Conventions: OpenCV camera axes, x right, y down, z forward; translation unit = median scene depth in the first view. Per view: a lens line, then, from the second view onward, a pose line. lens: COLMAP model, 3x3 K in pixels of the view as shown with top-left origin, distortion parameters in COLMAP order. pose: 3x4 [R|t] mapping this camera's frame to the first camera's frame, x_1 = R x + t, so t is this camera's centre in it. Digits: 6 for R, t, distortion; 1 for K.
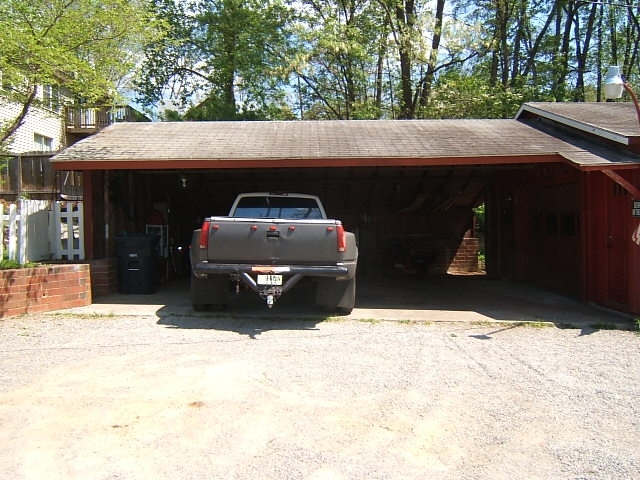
lens RADIAL K [[562.1, 0, 320.0], [0, 562.1, 240.0], [0, 0, 1]] dist [-0.052911, 0.003063]
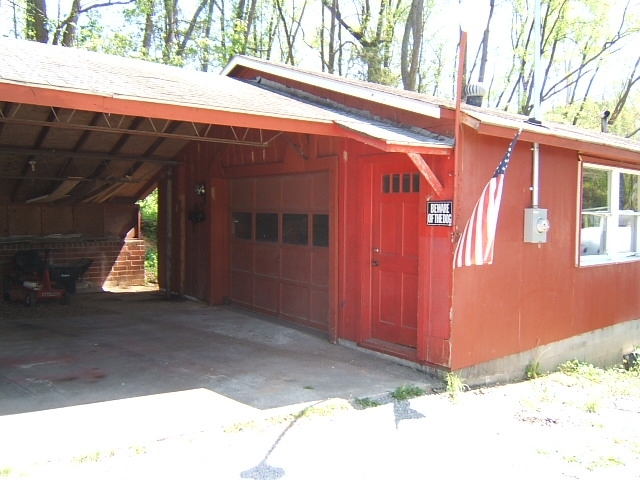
lens RADIAL K [[562.1, 0, 320.0], [0, 562.1, 240.0], [0, 0, 1]] dist [-0.052911, 0.003063]
pose [[0.793215, -0.001661, 0.608939, 0.015992], [-0.008541, 0.999868, 0.013852, -0.018529], [-0.608881, -0.016189, 0.793096, 0.305791]]
